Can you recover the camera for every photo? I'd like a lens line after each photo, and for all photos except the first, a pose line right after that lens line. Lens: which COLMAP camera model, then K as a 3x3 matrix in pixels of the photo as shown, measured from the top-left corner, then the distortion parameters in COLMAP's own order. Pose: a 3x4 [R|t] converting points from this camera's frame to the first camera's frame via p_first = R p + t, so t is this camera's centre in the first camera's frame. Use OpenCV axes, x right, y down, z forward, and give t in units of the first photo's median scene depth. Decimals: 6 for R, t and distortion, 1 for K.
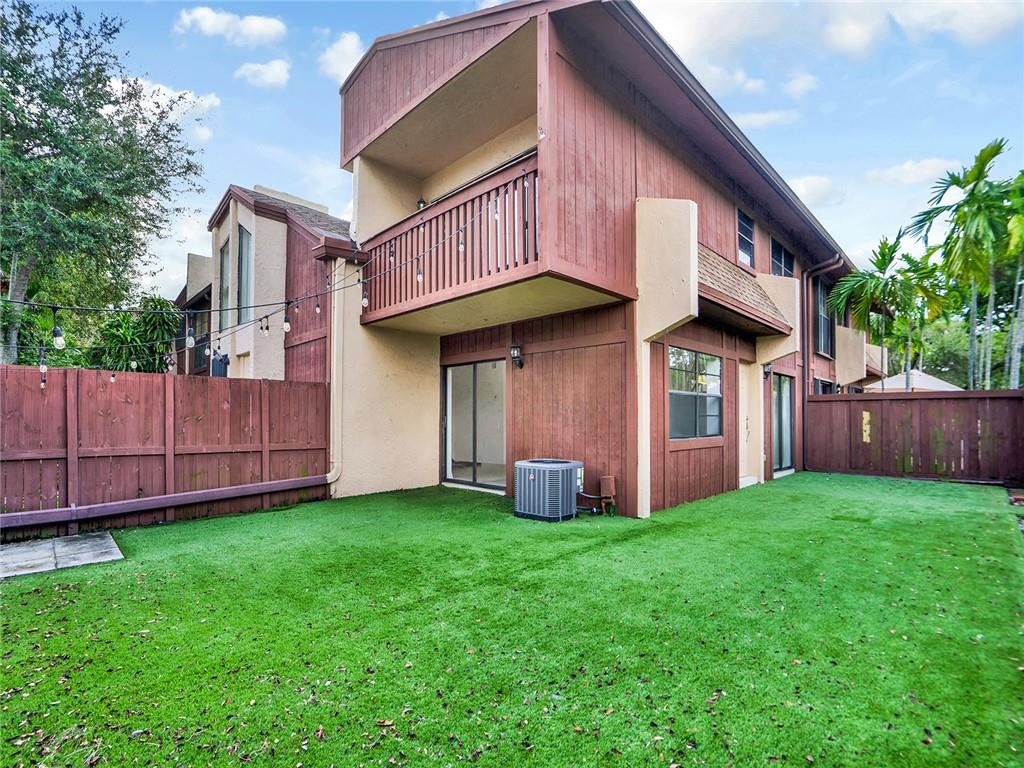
lens RADIAL K [[488.4, 0, 511.5], [0, 488.4, 410.1], [0, 0, 1]] dist [-0.042356, -0.000030]
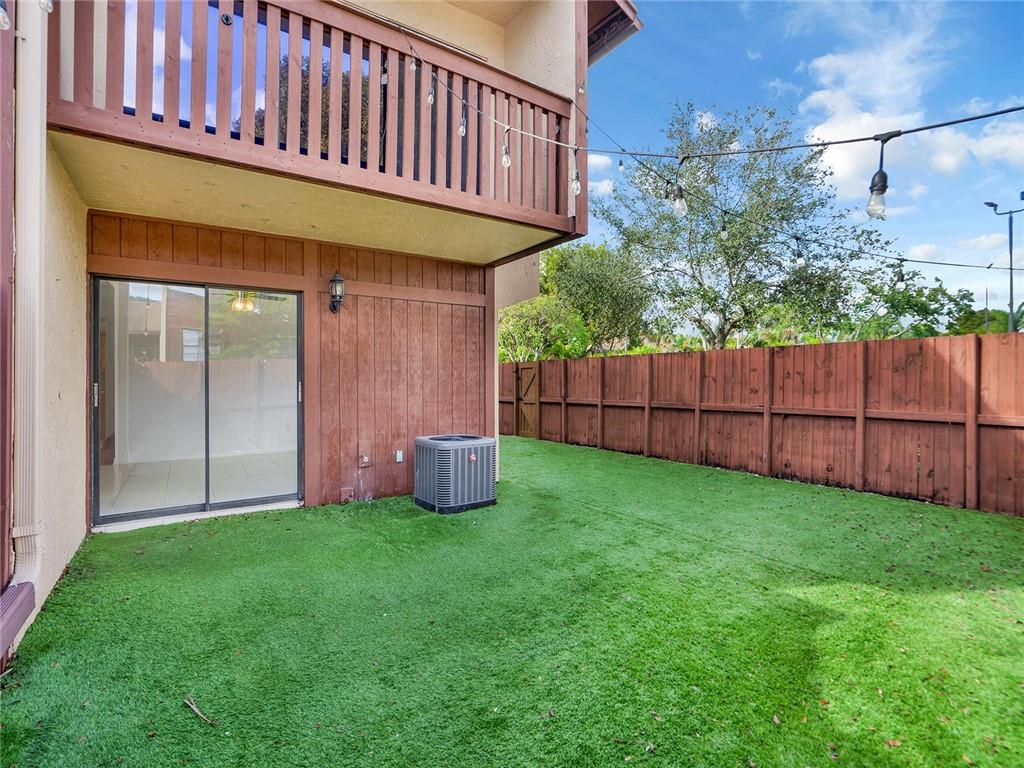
lens RADIAL K [[486.7, 0, 512.0], [0, 486.7, 384.0], [0, 0, 1]] dist [-0.067272, 0.029474]
pose [[0.197376, -0.005132, 0.980314, -0.609465], [-0.013045, 0.999884, 0.007861, 0.005747], [-0.980241, -0.014339, 0.197287, 0.639799]]
